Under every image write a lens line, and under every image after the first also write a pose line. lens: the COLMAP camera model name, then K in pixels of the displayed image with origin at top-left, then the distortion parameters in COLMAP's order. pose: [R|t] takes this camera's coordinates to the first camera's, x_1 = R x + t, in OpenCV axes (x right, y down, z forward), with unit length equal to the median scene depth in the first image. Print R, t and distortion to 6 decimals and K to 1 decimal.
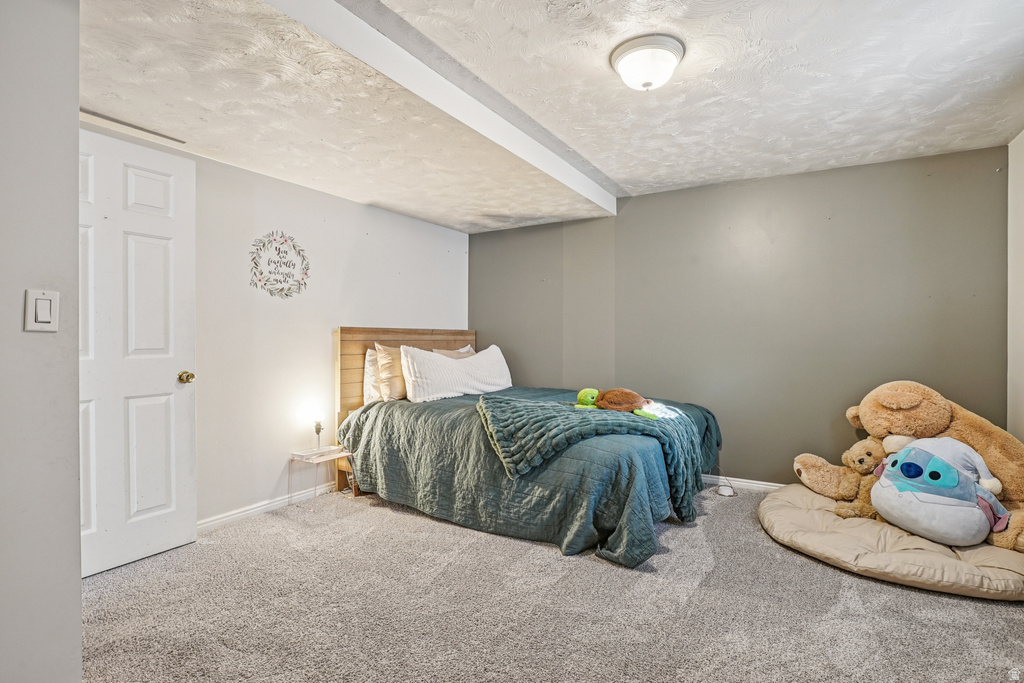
lens RADIAL K [[486.5, 0, 520.1], [0, 486.5, 338.5], [0, 0, 1]] dist [-0.026870, 0.004042]
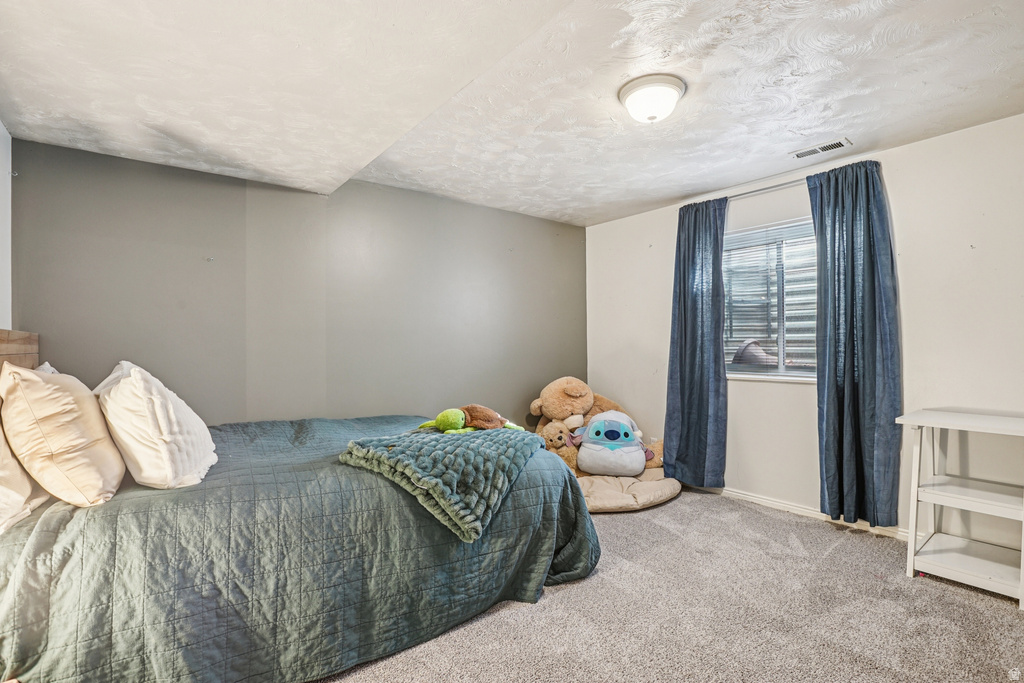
lens RADIAL K [[486.5, 0, 517.0], [0, 486.5, 341.6], [0, 0, 1]] dist [-0.026870, 0.004042]
pose [[0.379427, 0.005911, 0.925203, -0.594588], [0.006445, 0.999938, -0.009031, -0.003993], [-0.925199, 0.009389, 0.379365, 0.588577]]
